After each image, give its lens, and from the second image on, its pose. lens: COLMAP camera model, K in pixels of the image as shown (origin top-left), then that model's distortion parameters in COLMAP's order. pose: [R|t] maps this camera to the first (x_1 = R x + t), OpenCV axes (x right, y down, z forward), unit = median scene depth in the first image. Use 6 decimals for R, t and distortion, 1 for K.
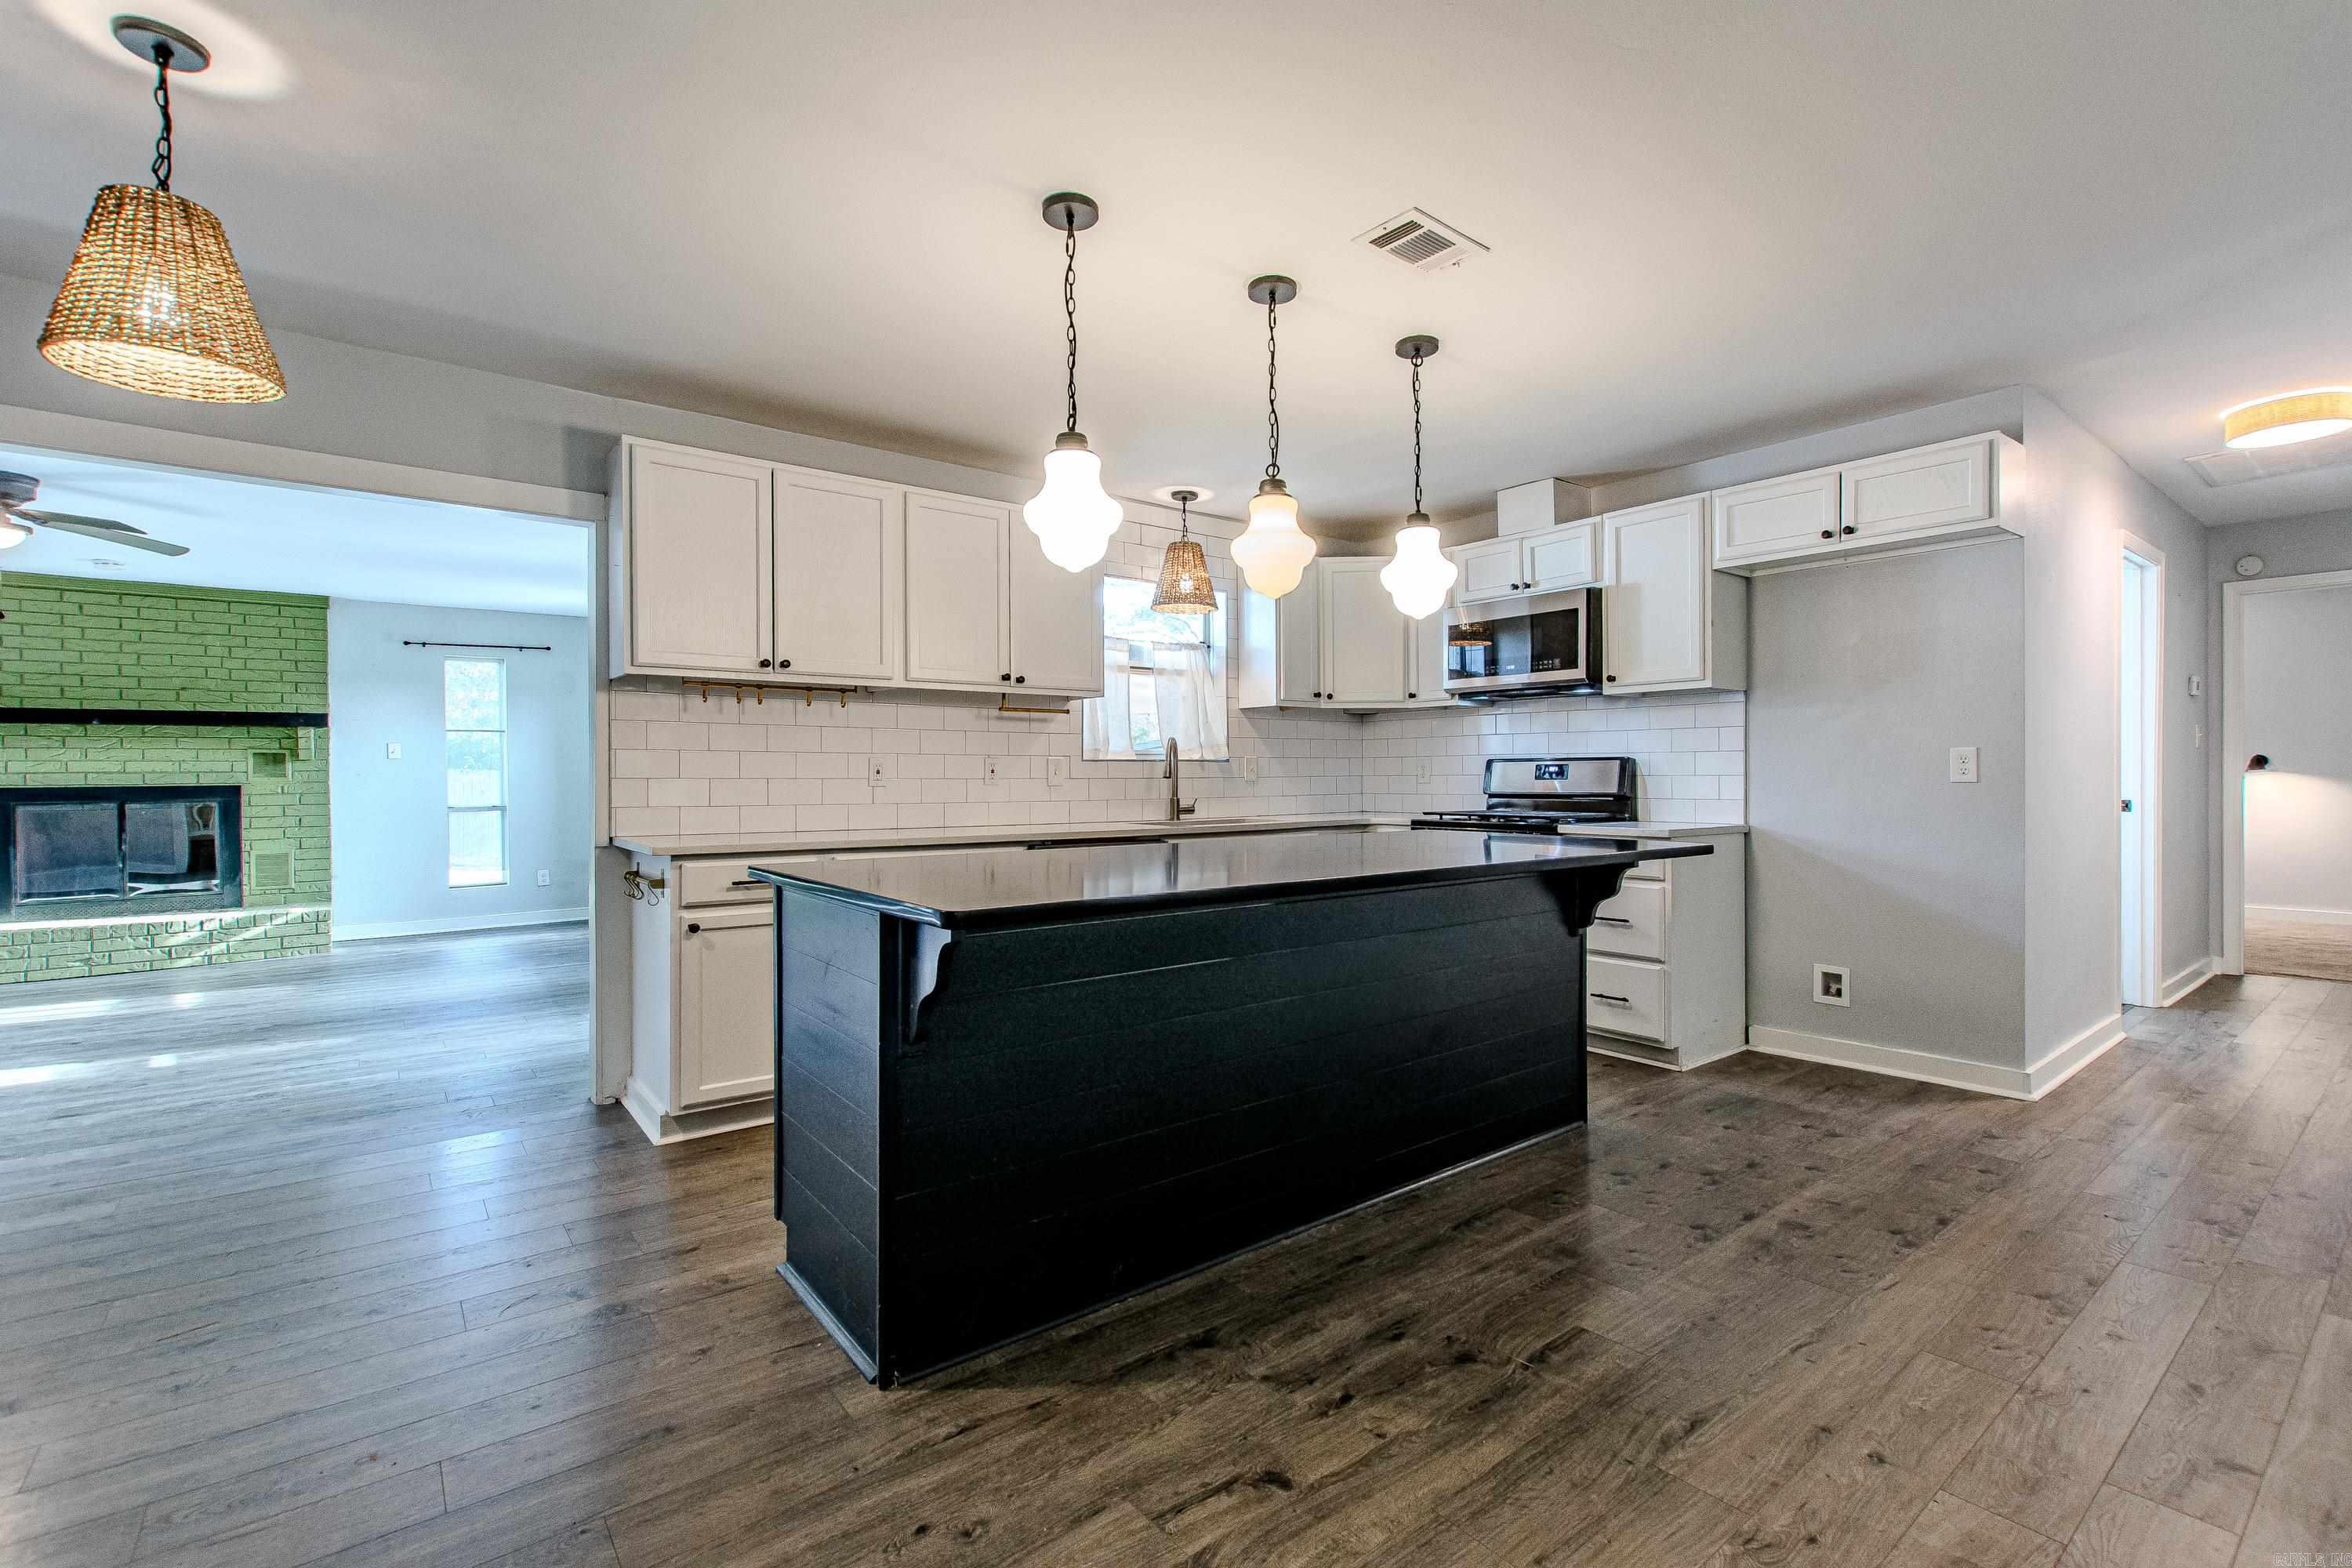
lens RADIAL K [[1047.9, 0, 1202.5], [0, 1047.9, 778.9], [0, 0, 1]] dist [-0.000107, -0.000791]
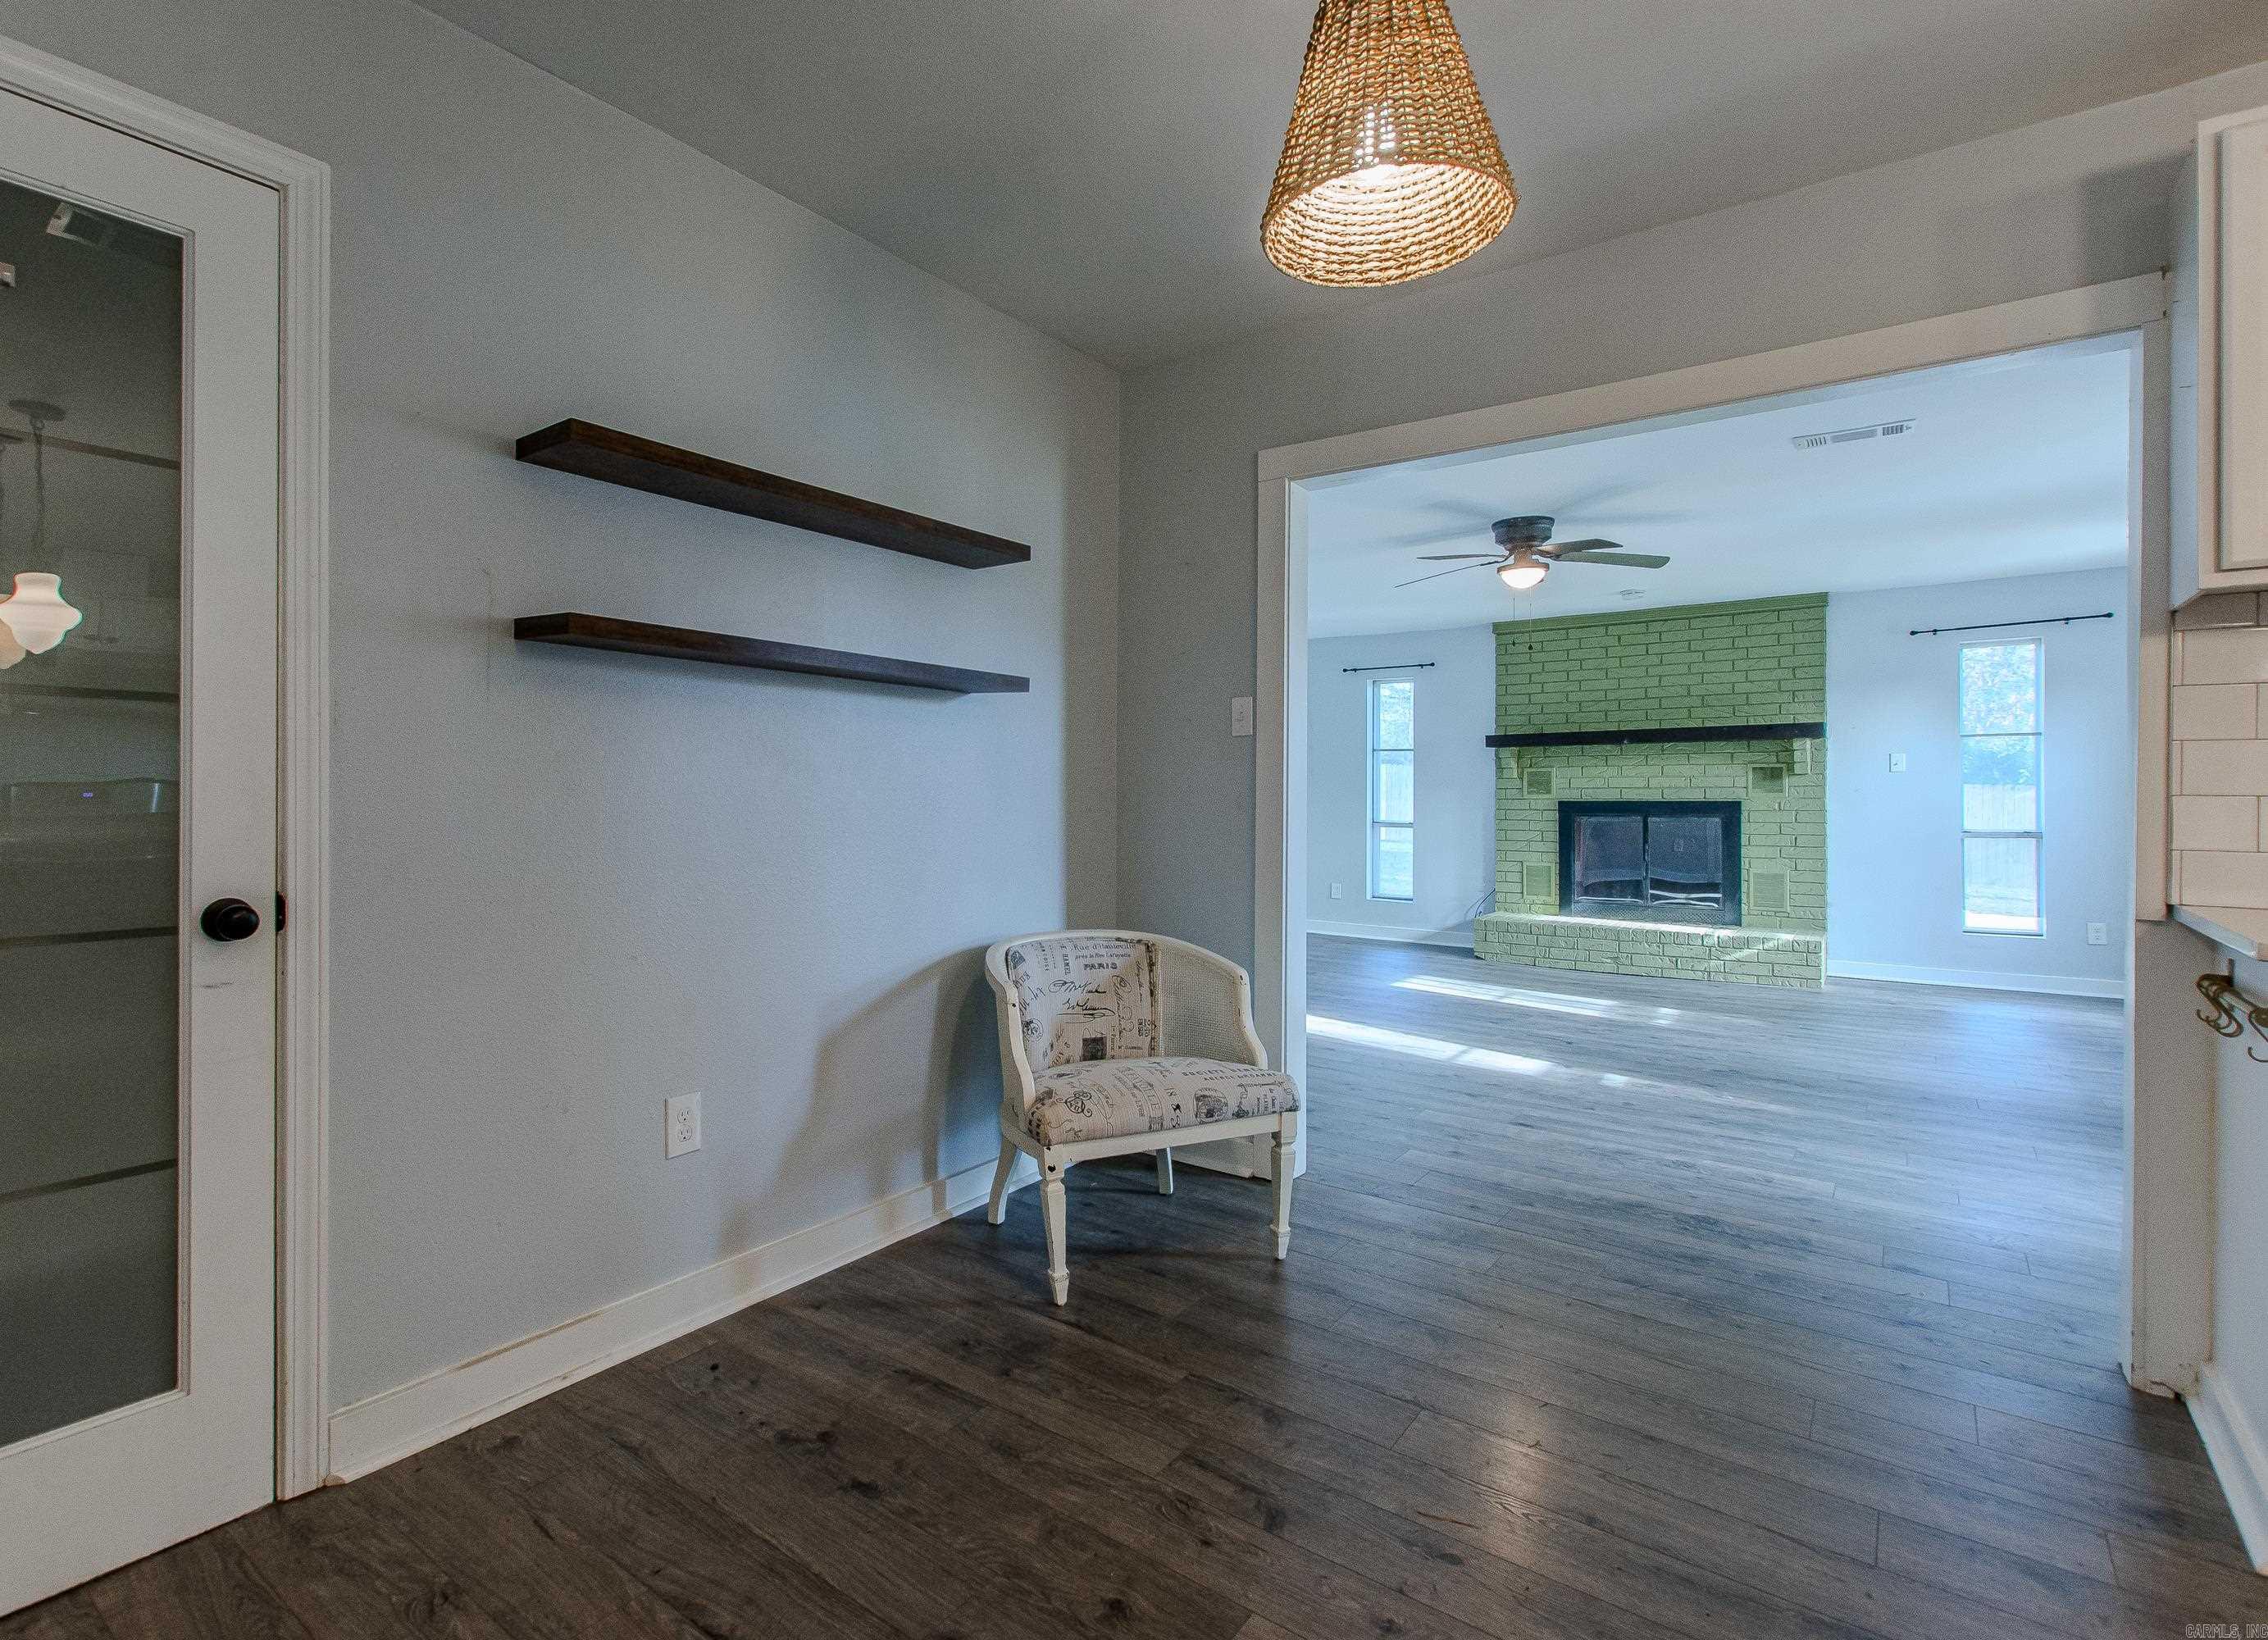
lens RADIAL K [[1093.9, 0, 1095.2], [0, 1093.9, 795.5], [0, 0, 1]] dist [0.012654, -0.008531]
pose [[0.248820, 0.006598, -0.968527, -0.114942], [-0.007445, 0.999960, 0.004899, 0.000686], [0.968521, 0.005991, 0.248859, 0.238774]]
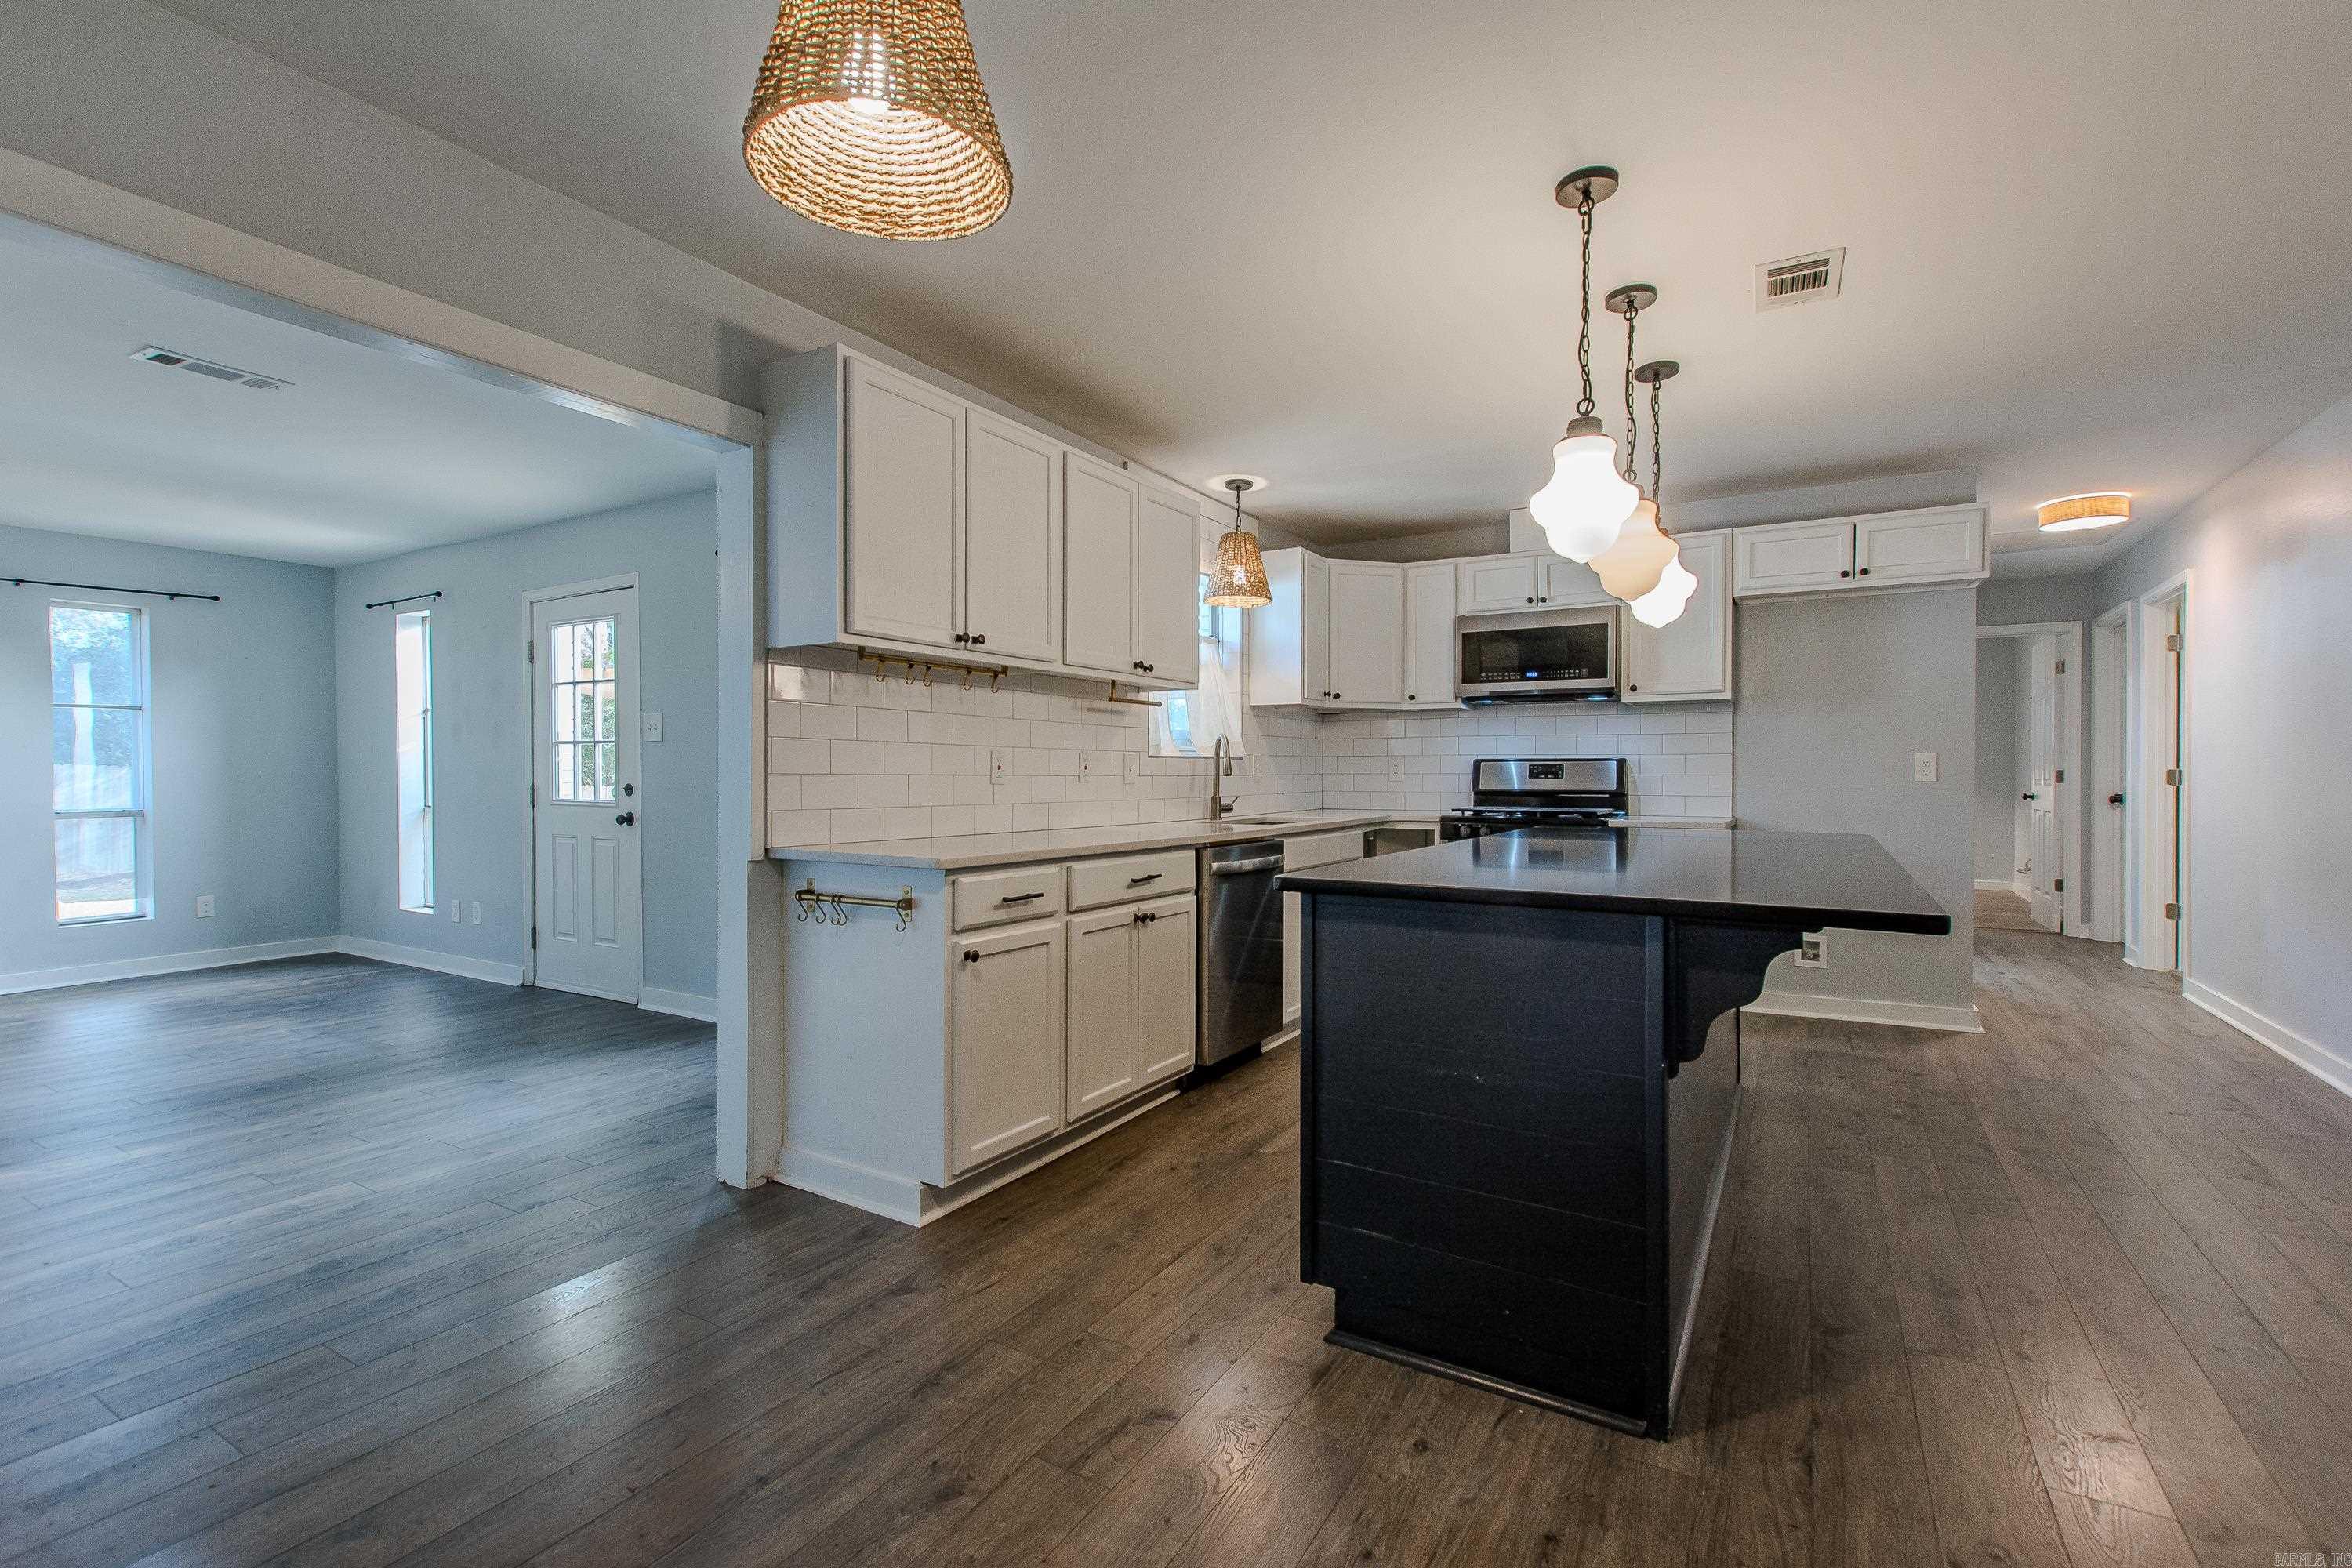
lens RADIAL K [[1037.7, 0, 1182.6], [0, 1037.7, 778.6], [0, 0, 1]] dist [0.002501, 0.000079]
pose [[0.938005, 0.002459, 0.346612, -0.398883], [-0.003196, 0.999994, 0.001556, 0.000551], [-0.346606, -0.002568, 0.938007, 0.114546]]
